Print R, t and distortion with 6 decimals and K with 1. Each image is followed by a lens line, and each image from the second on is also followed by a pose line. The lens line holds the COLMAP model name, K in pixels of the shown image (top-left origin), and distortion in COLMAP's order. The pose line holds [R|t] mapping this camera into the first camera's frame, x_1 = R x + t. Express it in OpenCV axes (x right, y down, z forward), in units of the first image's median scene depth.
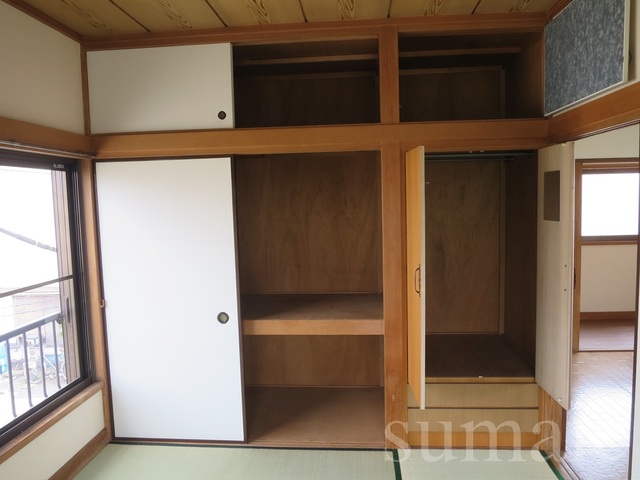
lens RADIAL K [[464.3, 0, 320.0], [0, 464.3, 240.0], [0, 0, 1]] dist [-0.053227, 0.004005]
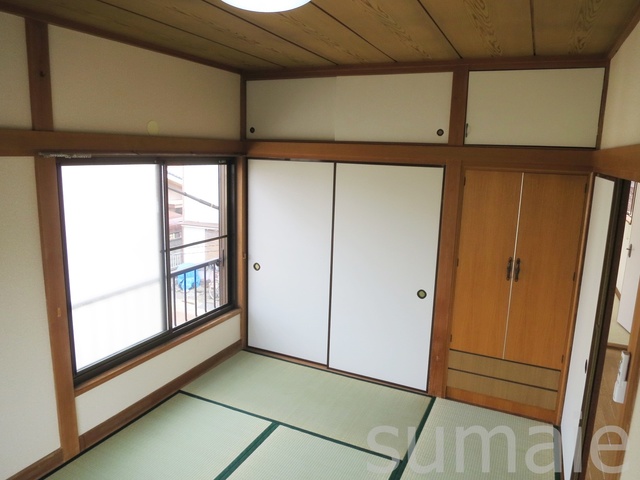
lens RADIAL K [[464.3, 0, 320.0], [0, 464.3, 240.0], [0, 0, 1]] dist [-0.053227, 0.004005]
pose [[0.931166, 0.120914, -0.343962, 0.257740], [-0.083929, 0.989158, 0.120512, -0.114149], [0.354804, -0.083349, 0.931218, -0.294949]]
